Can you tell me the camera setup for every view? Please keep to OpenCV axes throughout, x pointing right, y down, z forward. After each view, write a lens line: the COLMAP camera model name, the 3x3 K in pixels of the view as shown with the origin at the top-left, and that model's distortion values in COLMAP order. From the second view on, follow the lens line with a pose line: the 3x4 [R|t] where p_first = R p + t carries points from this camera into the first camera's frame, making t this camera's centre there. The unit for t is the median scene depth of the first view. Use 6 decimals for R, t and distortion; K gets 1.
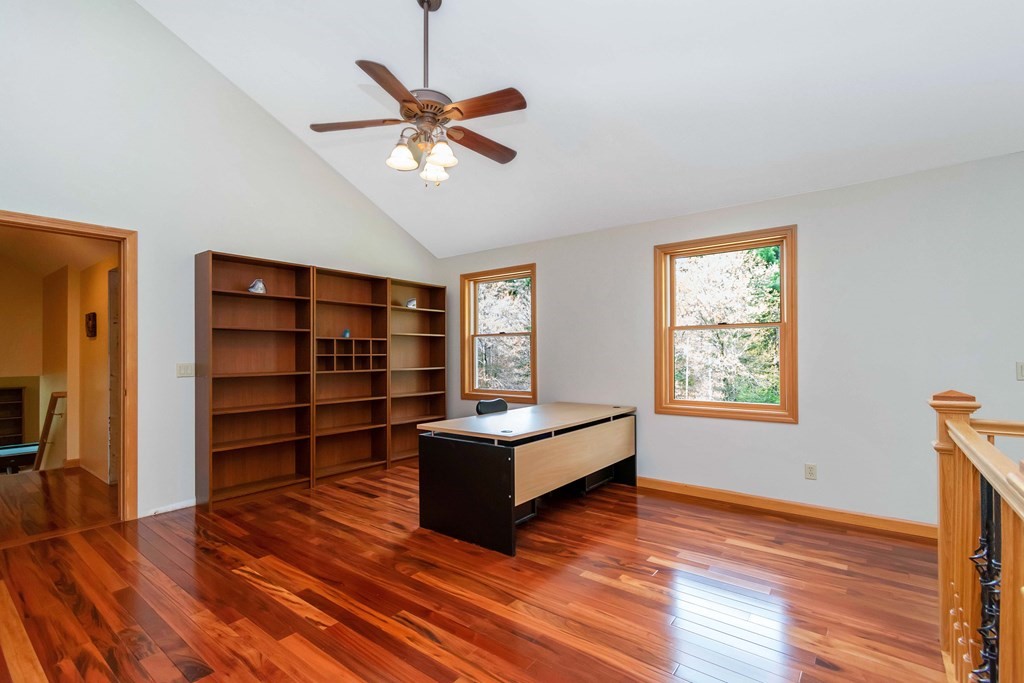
lens RADIAL K [[449.6, 0, 523.3], [0, 449.6, 358.4], [0, 0, 1]] dist [0.001246, 0.000147]
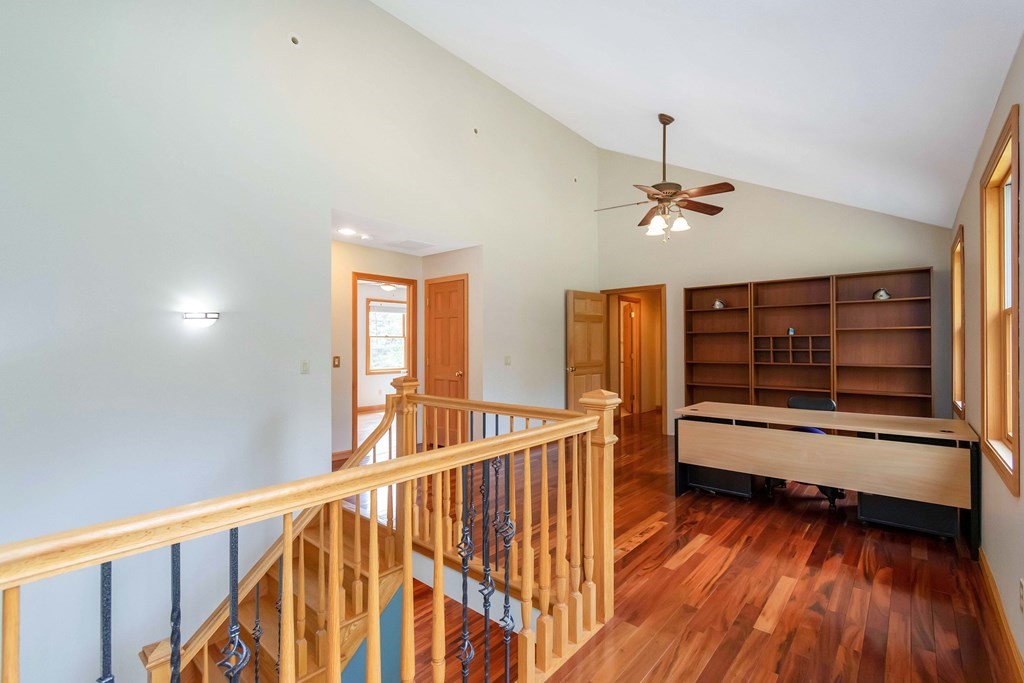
lens RADIAL K [[466.2, 0, 512.0], [0, 466.2, 341.5], [0, 0, 1]] dist [0.002433, 0.000493]
pose [[-0.049447, -0.001023, -0.998776, 1.369677], [-0.008348, 0.999965, -0.000611, -0.035735], [0.998742, 0.008308, -0.049454, 0.522971]]
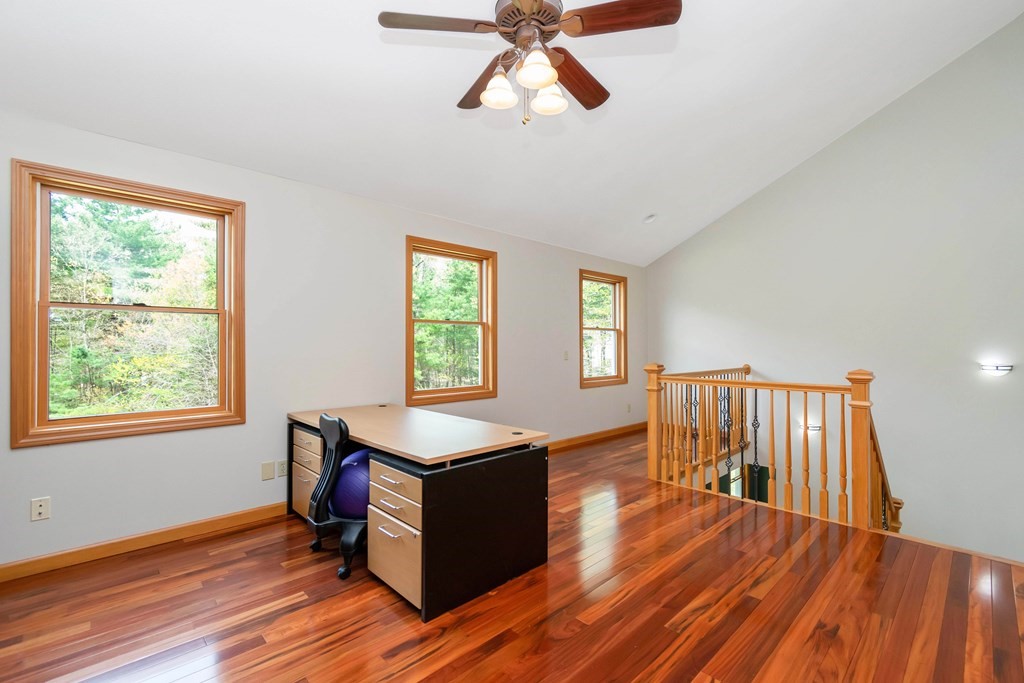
lens RADIAL K [[466.2, 0, 512.0], [0, 466.2, 341.5], [0, 0, 1]] dist [0.002433, 0.000493]
pose [[0.161578, 0.018205, 0.986692, -0.911216], [0.019016, 0.999587, -0.021556, 0.007880], [-0.986677, 0.022246, 0.161165, 0.835051]]
